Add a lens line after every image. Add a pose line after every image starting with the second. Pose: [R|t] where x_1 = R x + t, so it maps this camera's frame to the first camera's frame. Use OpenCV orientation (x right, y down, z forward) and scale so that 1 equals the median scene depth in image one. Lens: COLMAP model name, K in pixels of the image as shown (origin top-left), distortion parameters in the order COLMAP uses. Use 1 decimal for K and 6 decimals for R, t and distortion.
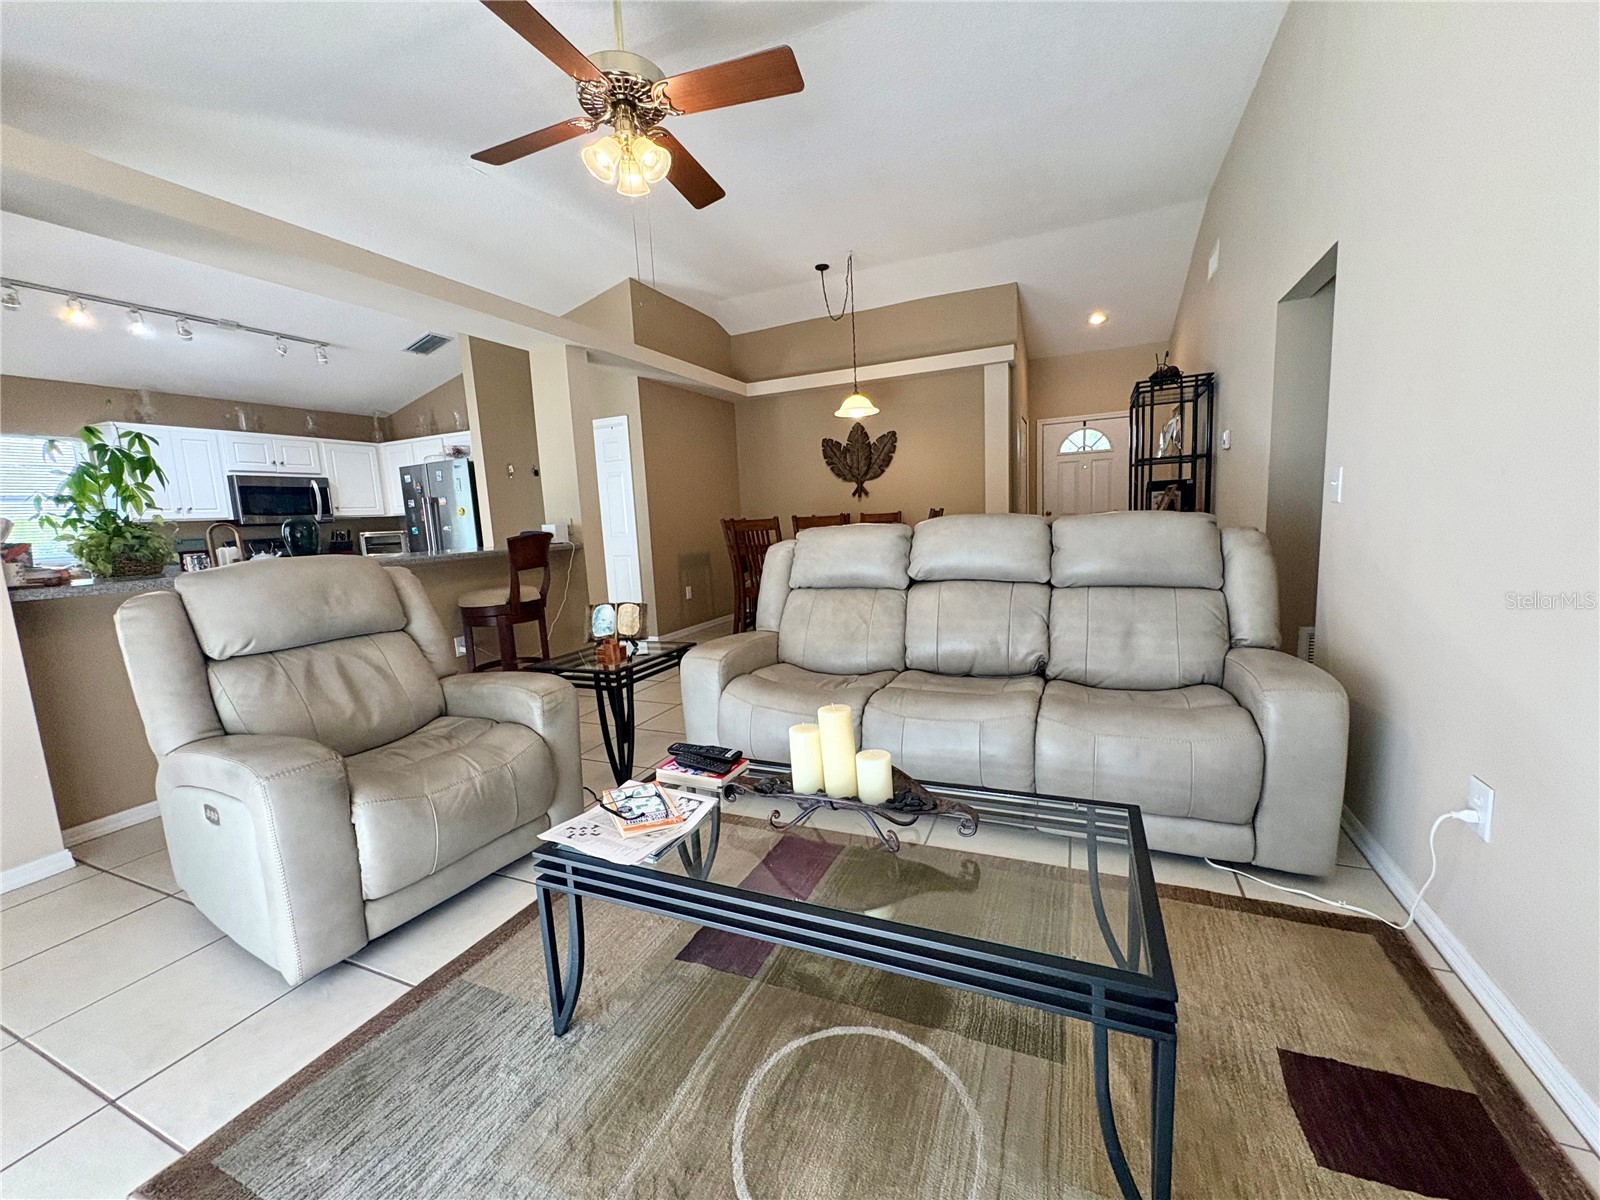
lens RADIAL K [[637.6, 0, 802.3], [0, 637.6, 603.0], [0, 0, 1]] dist [-0.000958, -0.000309]
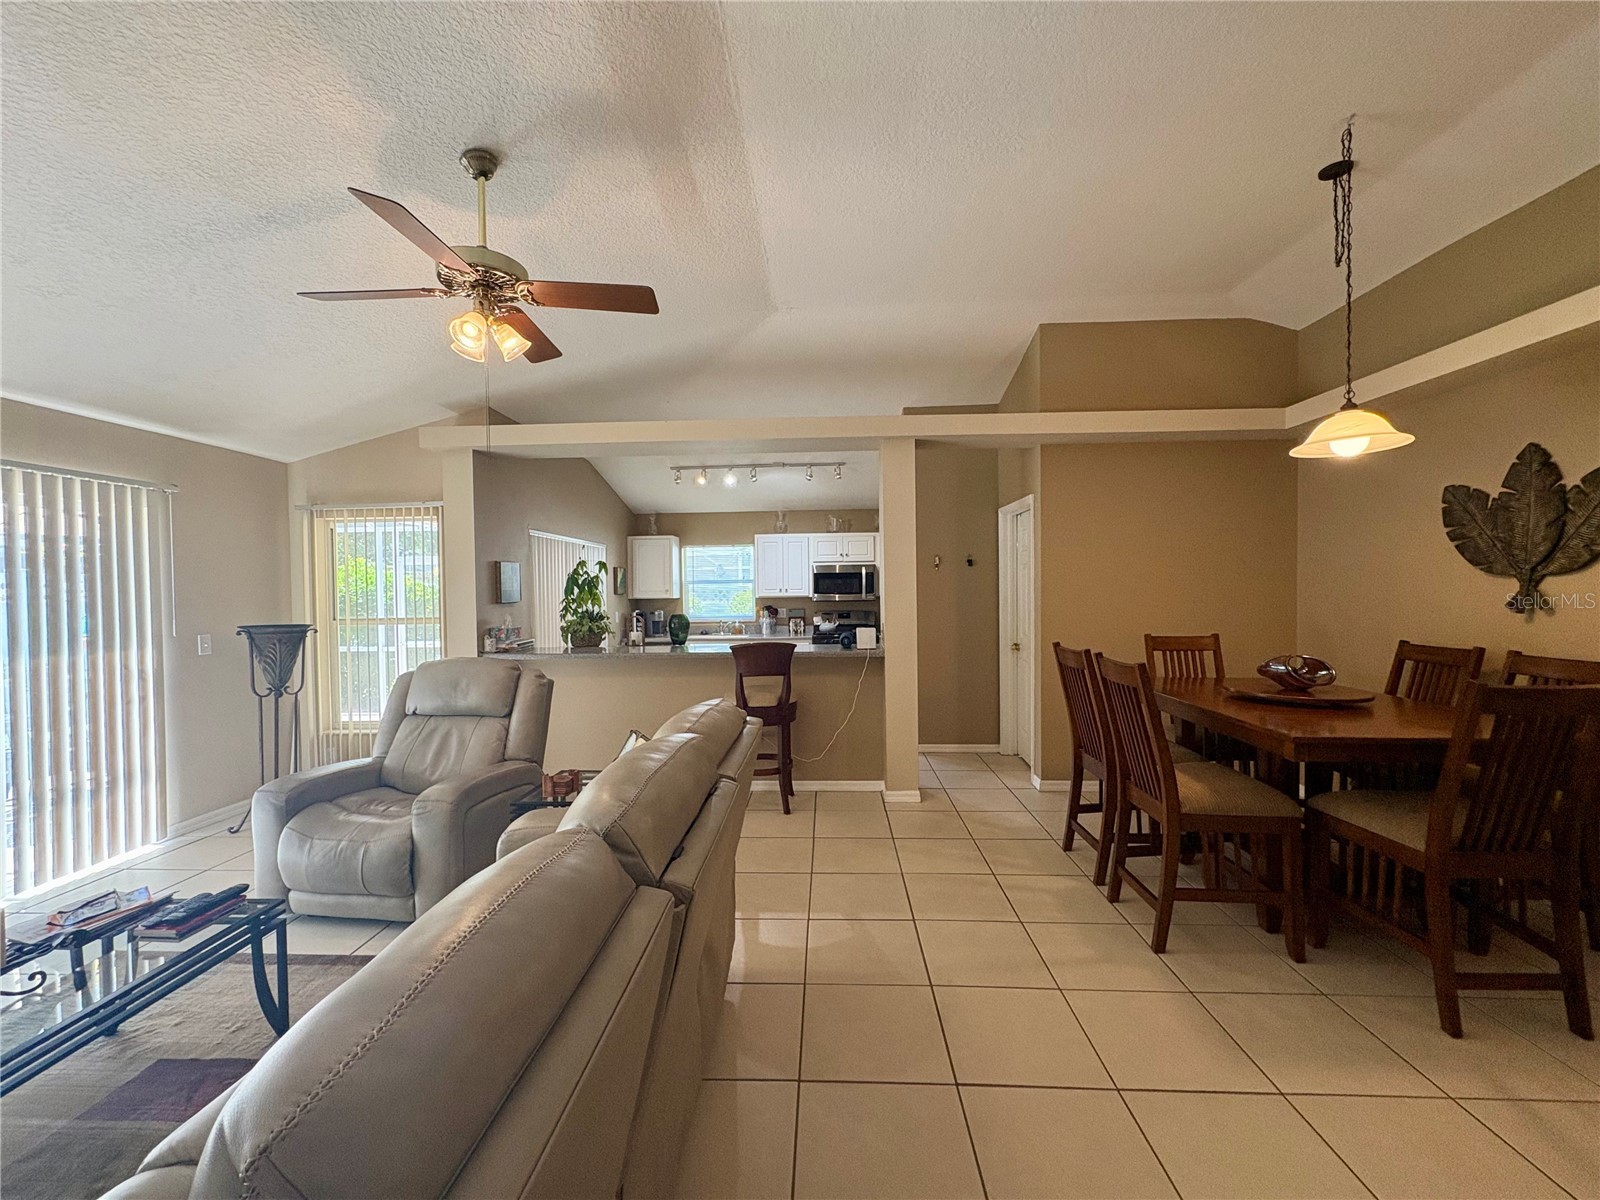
lens RADIAL K [[637.6, 0, 801.4], [0, 637.6, 597.5], [0, 0, 1]] dist [-0.000958, -0.000309]
pose [[0.359994, 0.057777, -0.931164, 0.347076], [-0.139050, 0.990256, 0.007686, -0.123127], [0.922534, 0.126711, 0.364520, 0.430702]]
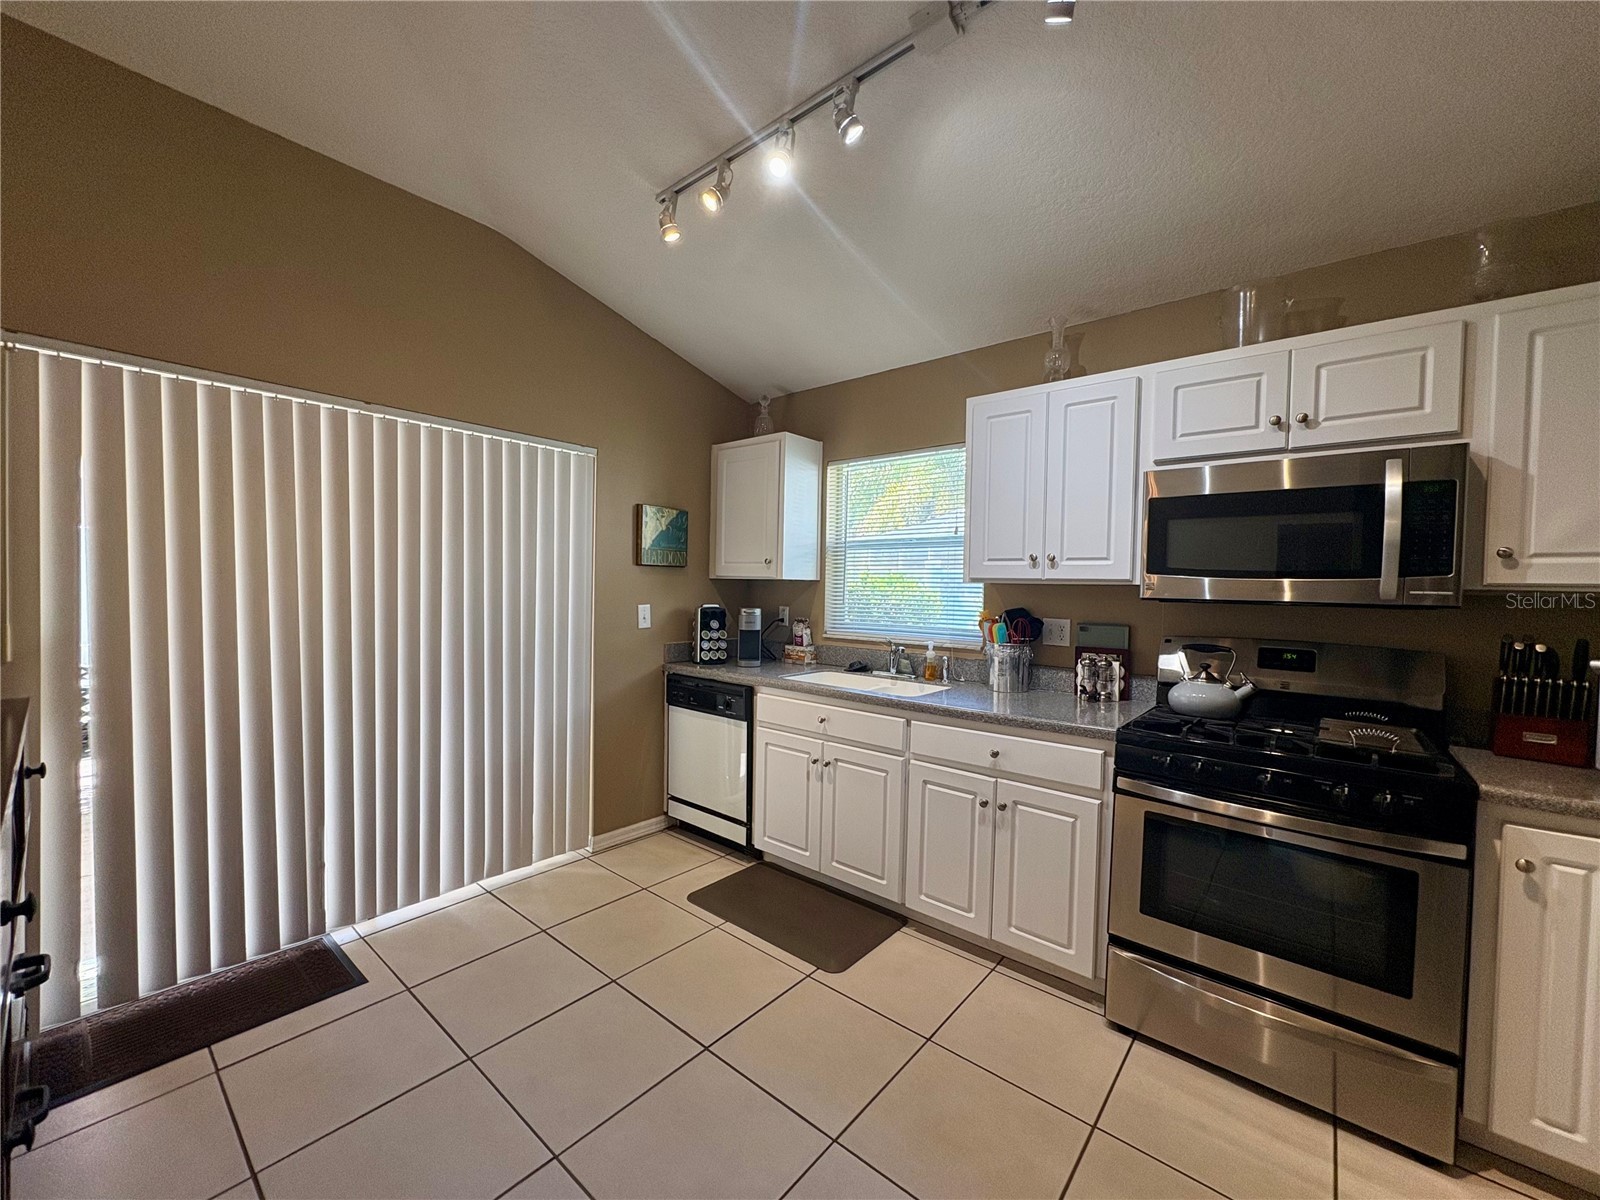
lens RADIAL K [[637.6, 0, 798.9], [0, 637.6, 597.9], [0, 0, 1]] dist [-0.000958, -0.000309]
pose [[-0.289069, 0.073113, -0.954512, -0.399846], [-0.133288, 0.984294, 0.115760, -0.125933], [0.947984, 0.160687, -0.274783, 0.815361]]
